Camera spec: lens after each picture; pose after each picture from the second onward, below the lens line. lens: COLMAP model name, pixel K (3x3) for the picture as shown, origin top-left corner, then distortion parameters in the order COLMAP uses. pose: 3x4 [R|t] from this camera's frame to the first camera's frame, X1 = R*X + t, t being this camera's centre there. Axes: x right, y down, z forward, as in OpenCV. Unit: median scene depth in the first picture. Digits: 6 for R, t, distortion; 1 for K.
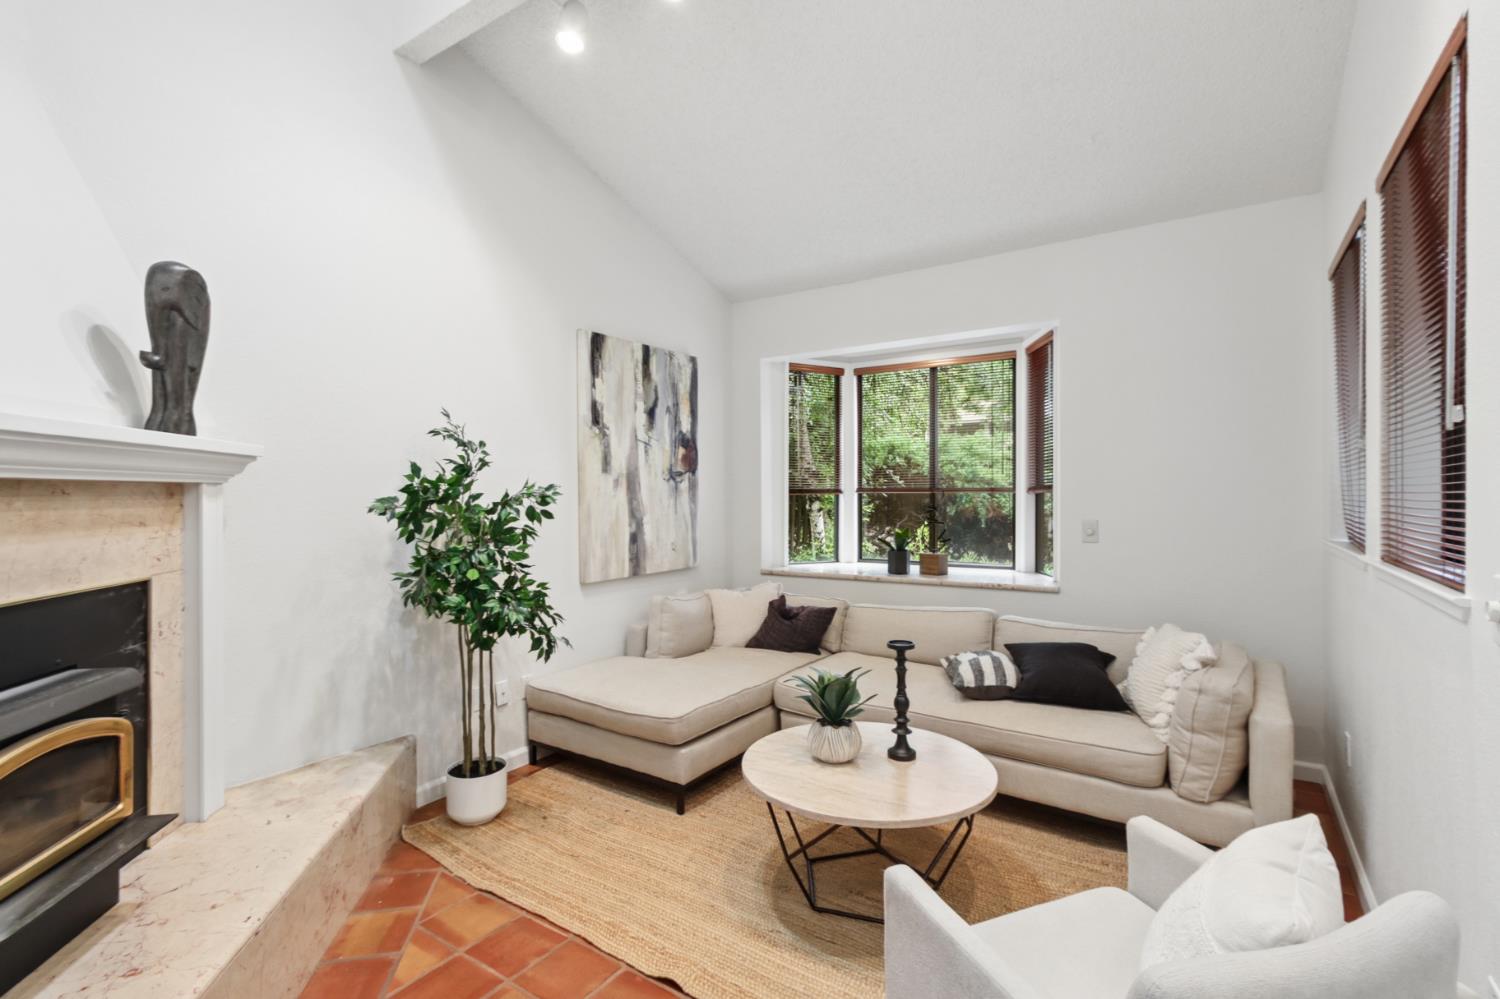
lens RADIAL K [[699.9, 0, 769.3], [0, 699.9, 507.9], [0, 0, 1]] dist [-0.002605, 0.004190]
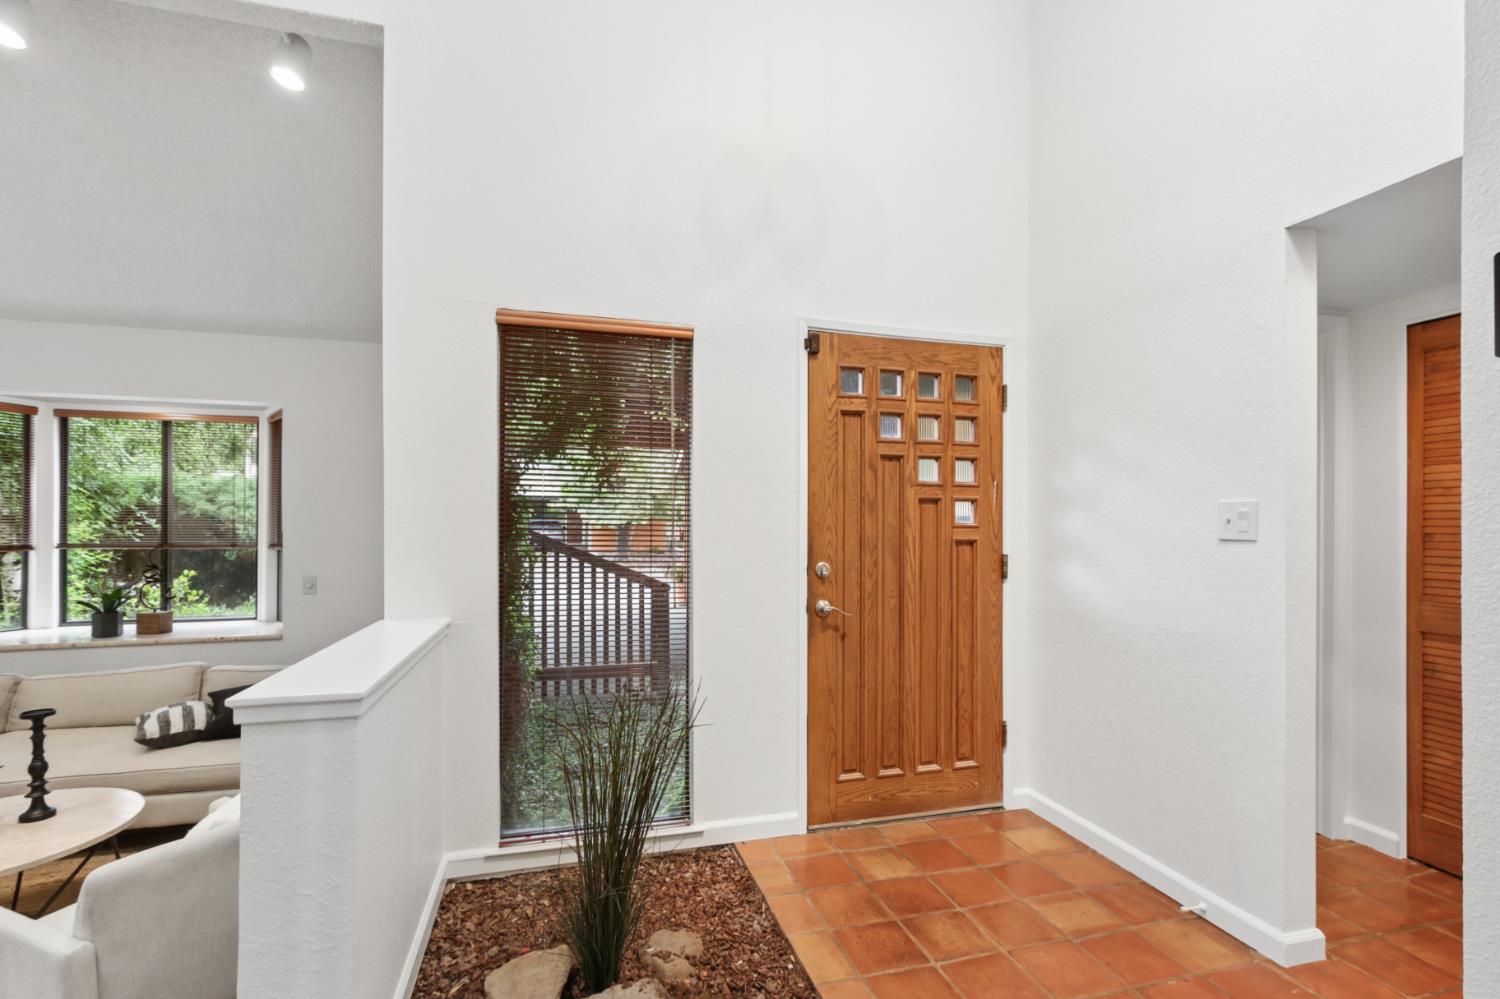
lens RADIAL K [[699.9, 0, 763.6], [0, 699.9, 514.7], [0, 0, 1]] dist [-0.002605, 0.004190]
pose [[0.668985, 0.009820, 0.743211, 0.085779], [0.008765, 0.999739, -0.021099, -0.053970], [-0.743224, 0.020629, 0.668724, -0.381878]]
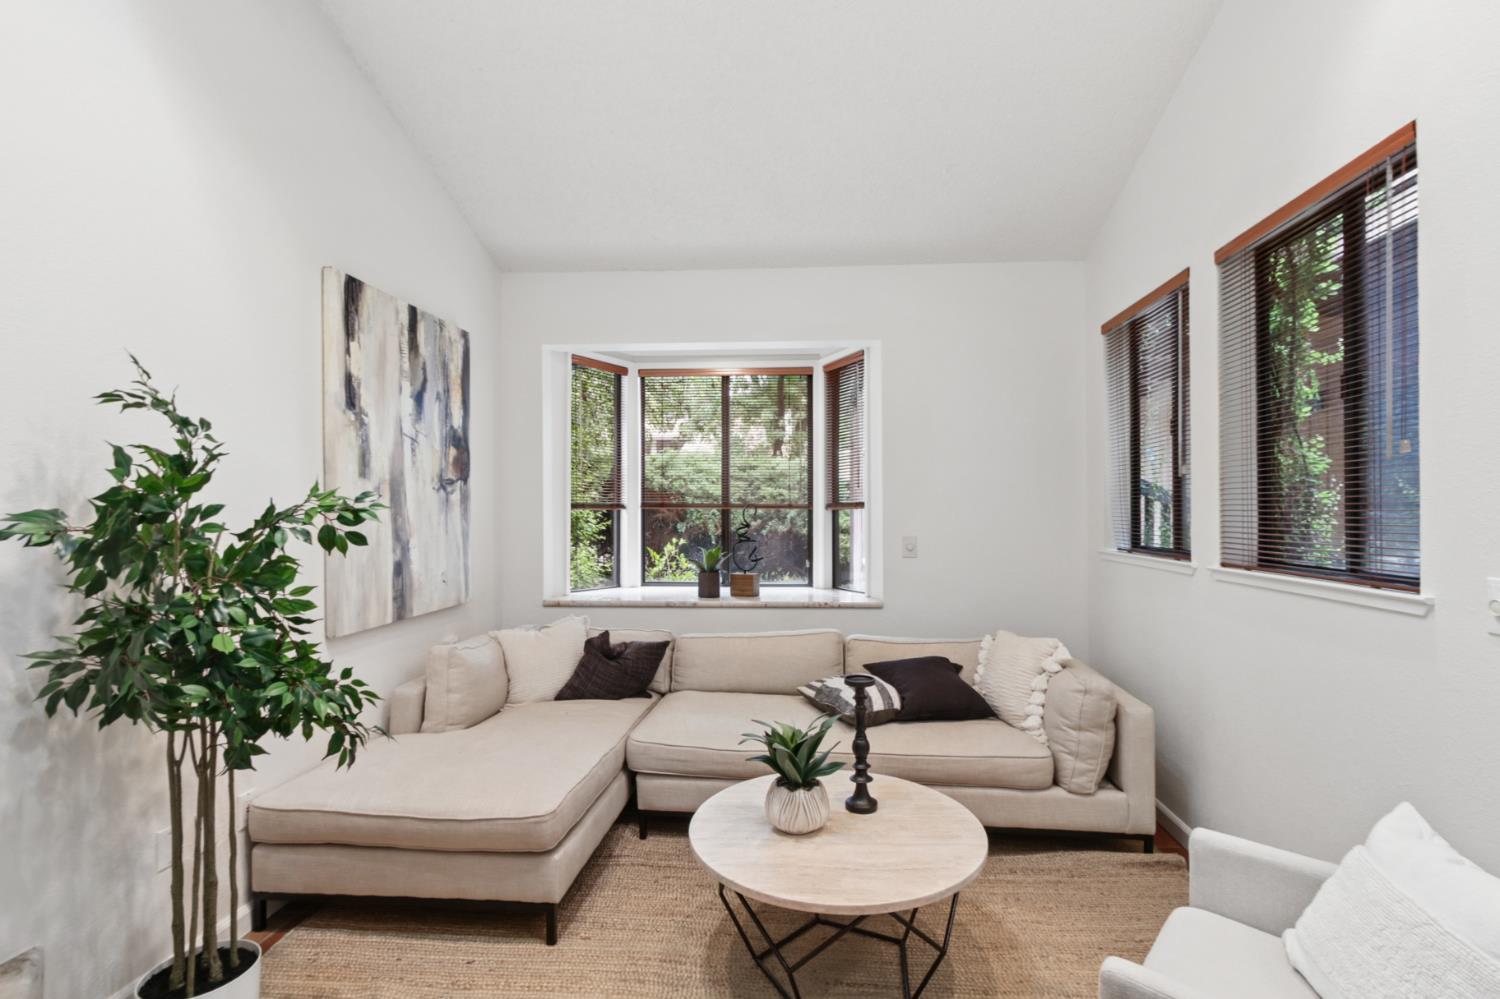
lens RADIAL K [[699.9, 0, 783.7], [0, 699.9, 515.1], [0, 0, 1]] dist [-0.002605, 0.004190]
pose [[0.869678, 0.001211, 0.493618, -0.219594], [0.005089, 0.999922, -0.011419, -0.002214], [-0.493593, 0.012443, 0.869604, 0.185946]]
